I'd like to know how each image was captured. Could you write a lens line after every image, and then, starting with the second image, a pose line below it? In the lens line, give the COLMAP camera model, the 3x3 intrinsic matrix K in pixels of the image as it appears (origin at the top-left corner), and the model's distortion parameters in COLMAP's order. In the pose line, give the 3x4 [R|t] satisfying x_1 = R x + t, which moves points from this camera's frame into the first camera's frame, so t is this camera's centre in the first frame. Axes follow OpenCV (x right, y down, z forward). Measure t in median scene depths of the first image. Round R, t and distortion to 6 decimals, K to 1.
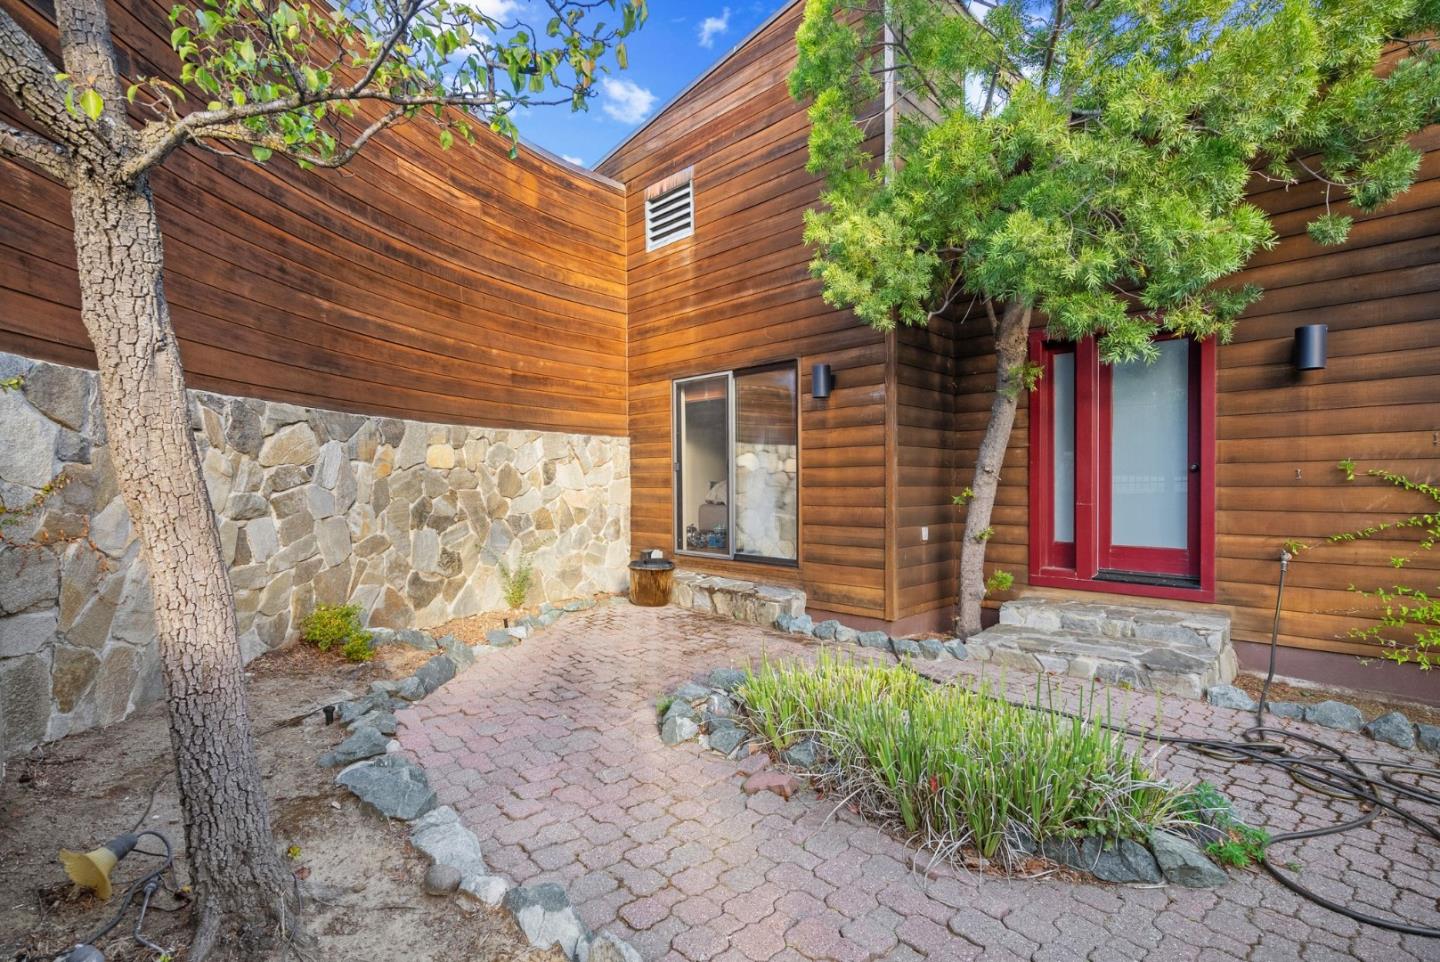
lens RADIAL K [[652.1, 0, 720.0], [0, 652.1, 481.0], [0, 0, 1]] dist [-0.000304, -0.000152]
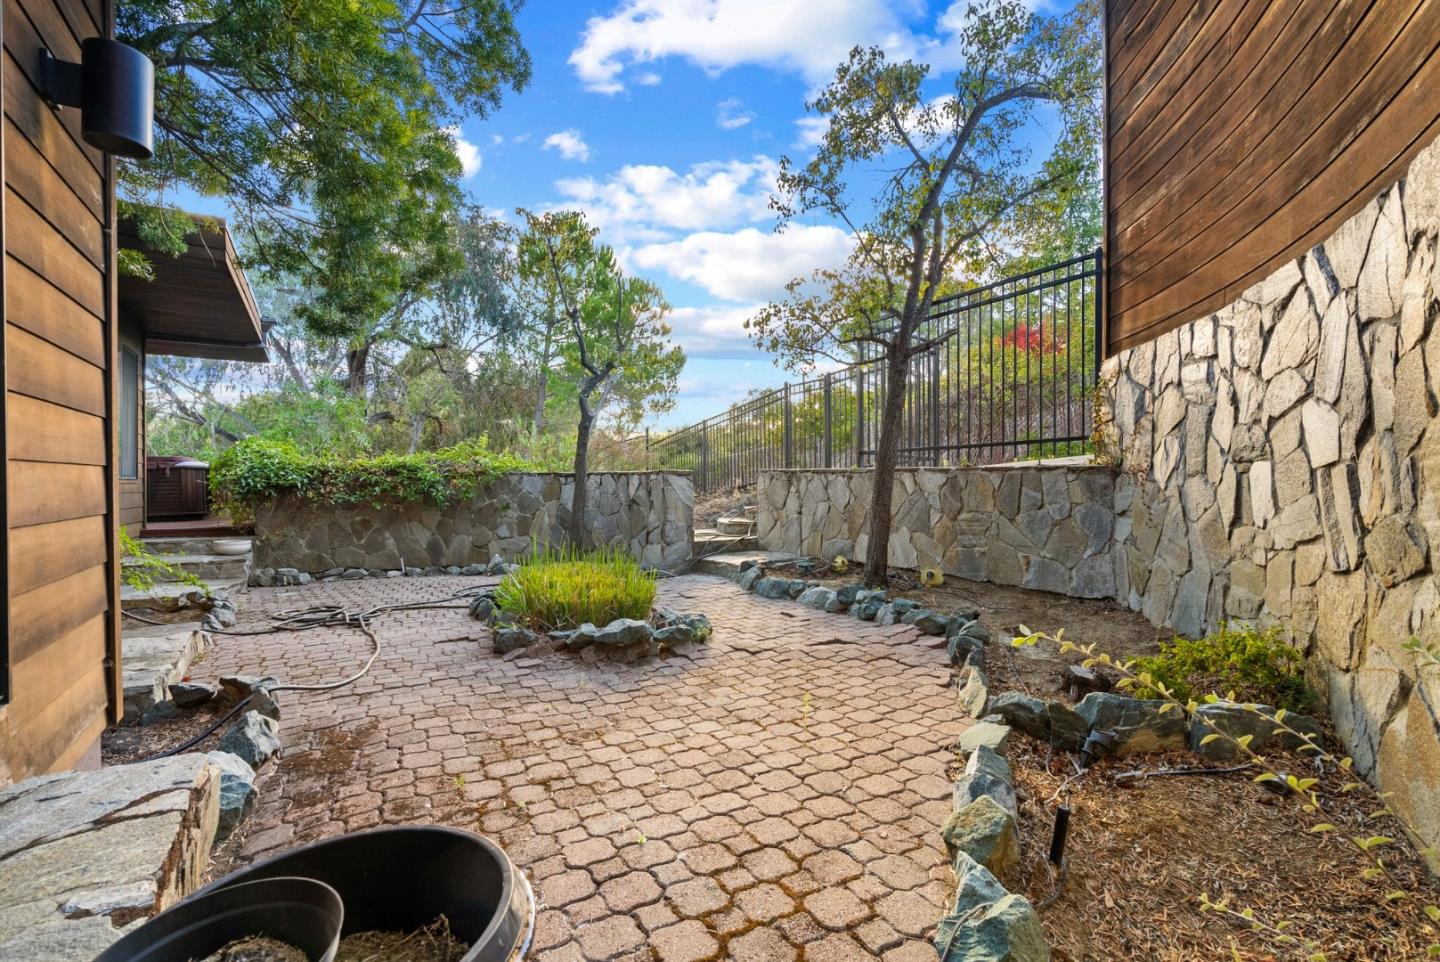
lens RADIAL K [[652.1, 0, 720.0], [0, 652.1, 481.0], [0, 0, 1]] dist [-0.000304, -0.000152]
pose [[-0.968316, 0.003399, 0.249707, -0.264026], [0.003470, 0.999994, -0.000157, 0.060098], [-0.249706, 0.000715, -0.968321, 1.415324]]
